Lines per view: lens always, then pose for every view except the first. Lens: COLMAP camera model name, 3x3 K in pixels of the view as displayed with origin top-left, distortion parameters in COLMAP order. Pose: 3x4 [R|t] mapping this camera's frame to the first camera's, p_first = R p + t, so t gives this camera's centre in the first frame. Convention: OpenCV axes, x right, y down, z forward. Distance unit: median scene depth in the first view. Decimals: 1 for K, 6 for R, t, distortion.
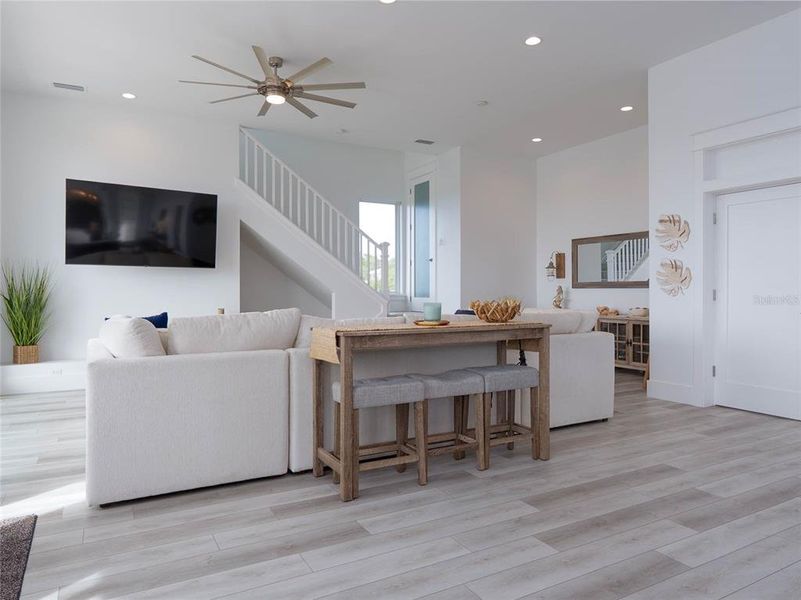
lens RADIAL K [[535.7, 0, 400.5], [0, 535.7, 300.0], [0, 0, 1]] dist [-0.000580, -0.002032]
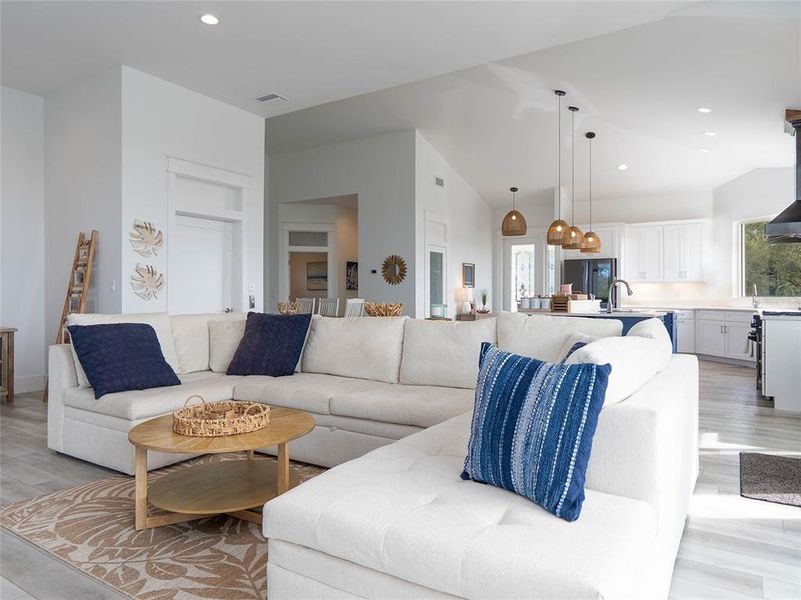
lens RADIAL K [[535.7, 0, 400.5], [0, 535.7, 300.0], [0, 0, 1]] dist [-0.000580, -0.002032]
pose [[-0.478065, -0.004994, 0.878310, -0.493787], [0.013793, 0.999818, 0.013193, -0.010656], [-0.878216, 0.018421, -0.477909, 0.805831]]
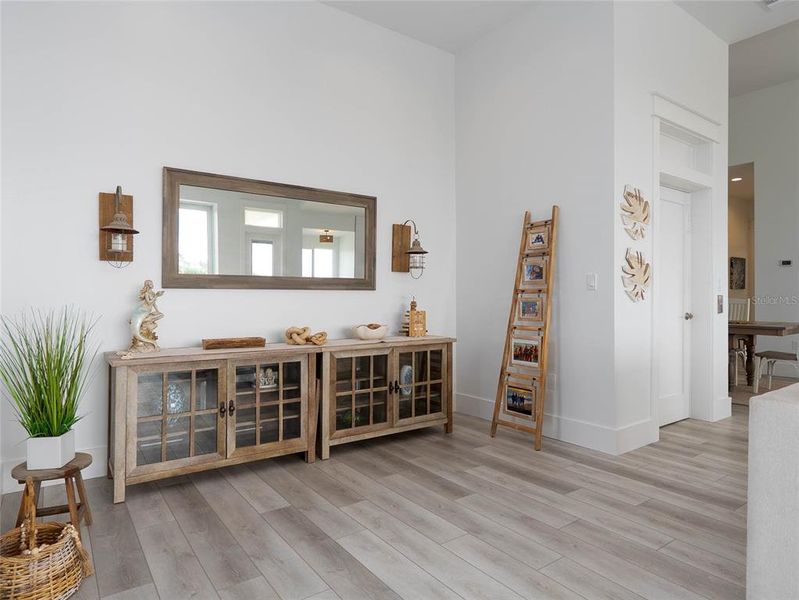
lens RADIAL K [[480.8, 0, 402.9], [0, 480.8, 301.2], [0, 0, 1]] dist [-0.002111, -0.000600]
pose [[-0.124600, -0.006244, 0.992187, -0.073678], [0.019643, 0.999769, 0.008758, -0.014904], [-0.992013, 0.020581, -0.124448, 1.052710]]
